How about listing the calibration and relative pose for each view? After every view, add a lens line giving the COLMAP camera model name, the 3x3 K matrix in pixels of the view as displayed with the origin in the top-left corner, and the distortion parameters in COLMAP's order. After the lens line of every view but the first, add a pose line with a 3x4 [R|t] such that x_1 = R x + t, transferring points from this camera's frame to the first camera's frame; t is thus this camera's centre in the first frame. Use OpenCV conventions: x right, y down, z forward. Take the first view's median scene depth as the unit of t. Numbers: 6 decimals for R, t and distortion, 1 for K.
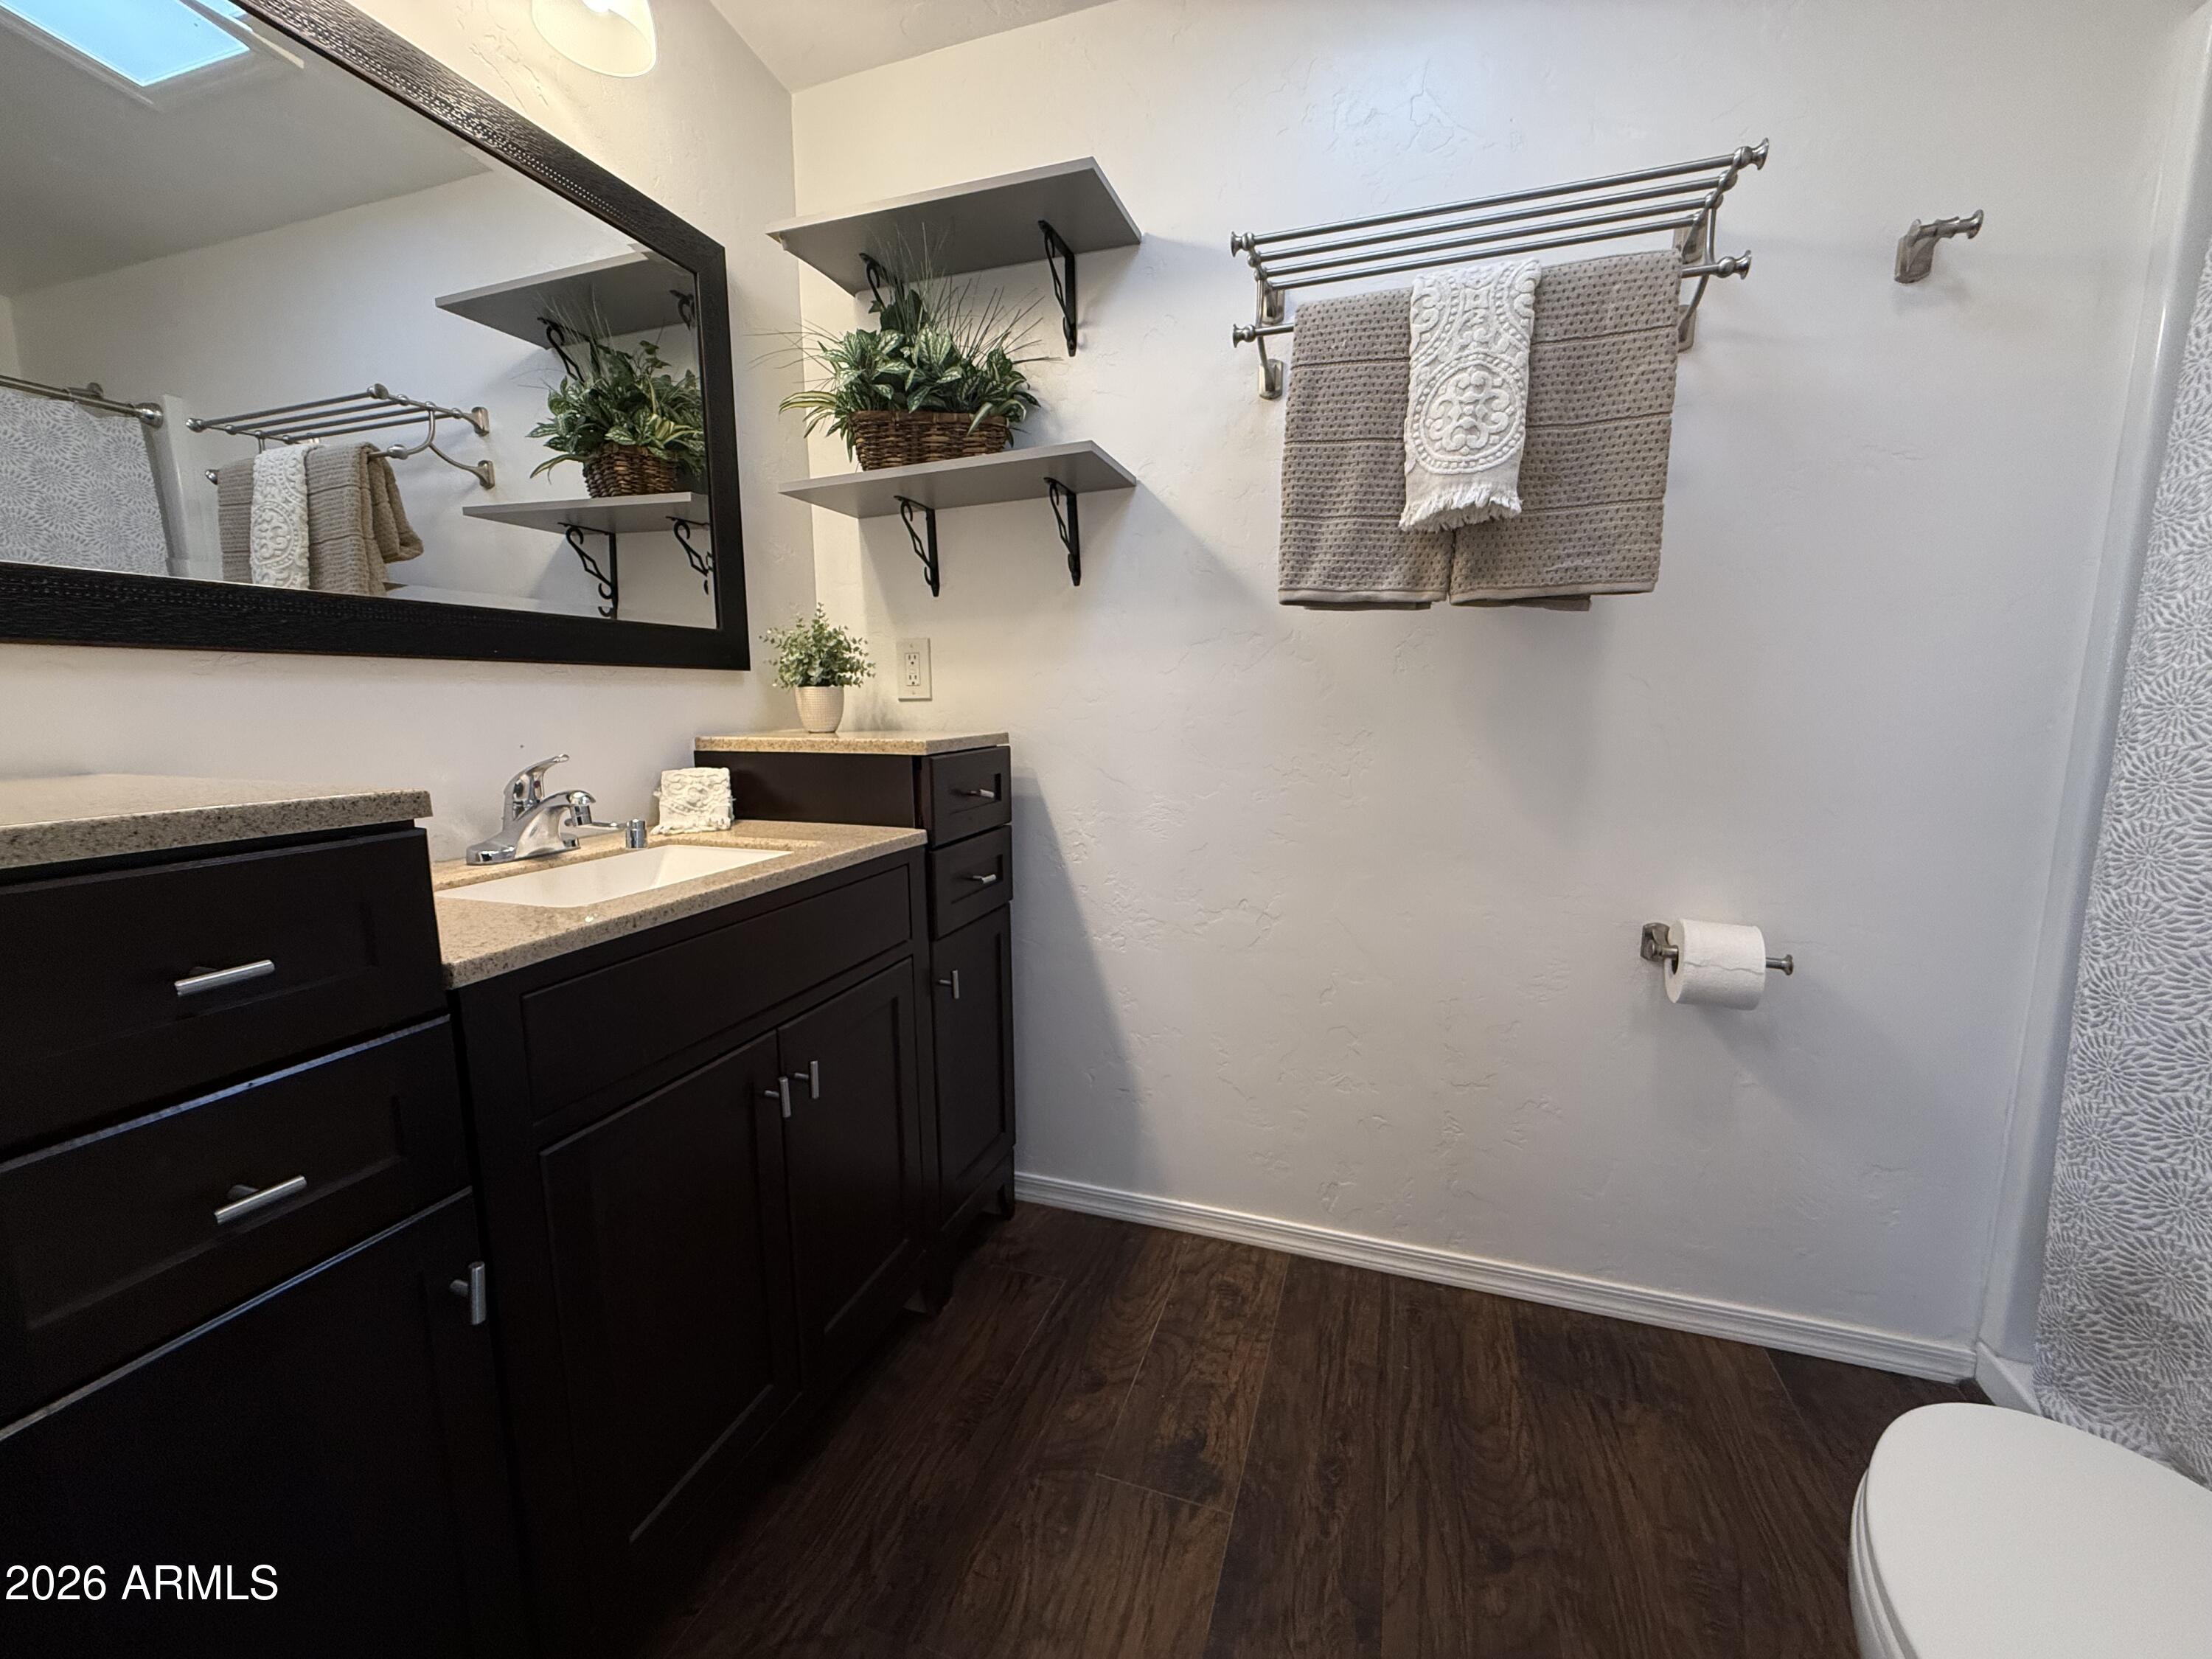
lens RADIAL K [[876.7, 0, 1106.0], [0, 876.7, 829.5], [0, 0, 1]] dist [0.000856, 0.000730]
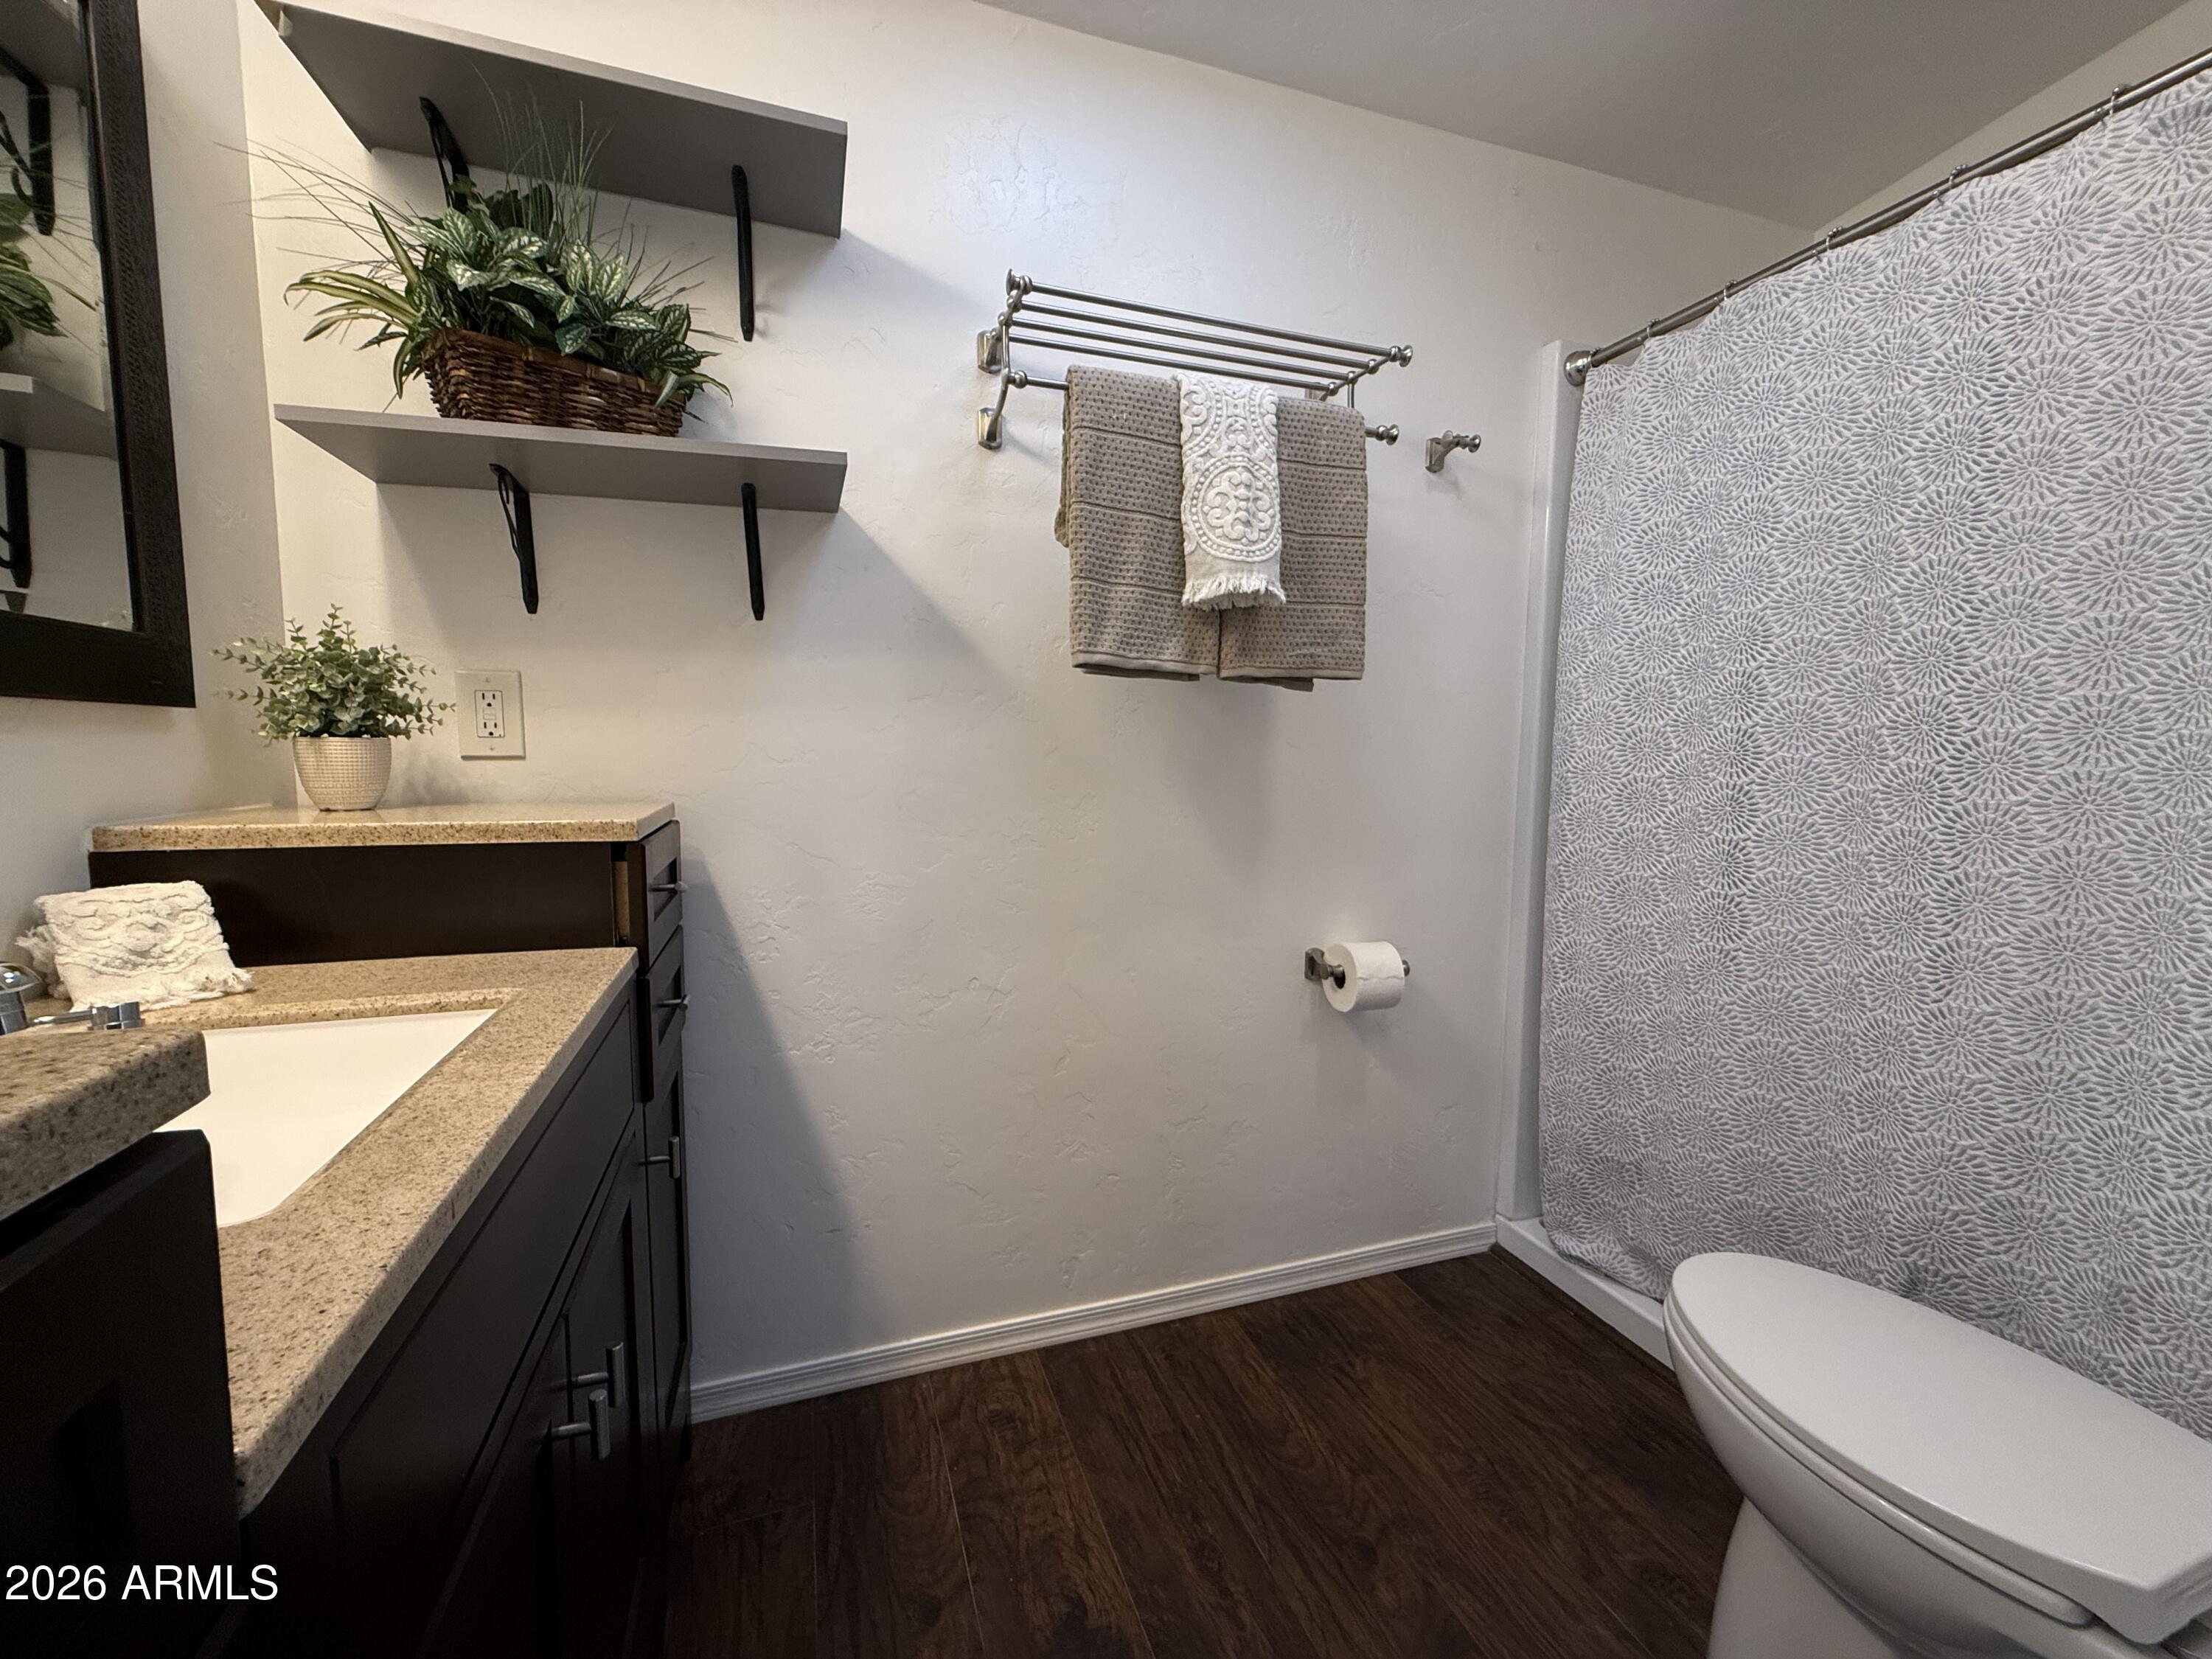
lens RADIAL K [[876.7, 0, 1106.0], [0, 876.7, 829.5], [0, 0, 1]] dist [0.000856, 0.000730]
pose [[0.790474, -0.043753, 0.610931, -0.329474], [0.077040, 0.996626, -0.028306, -0.043921], [-0.607631, 0.069441, 0.791178, 0.209041]]
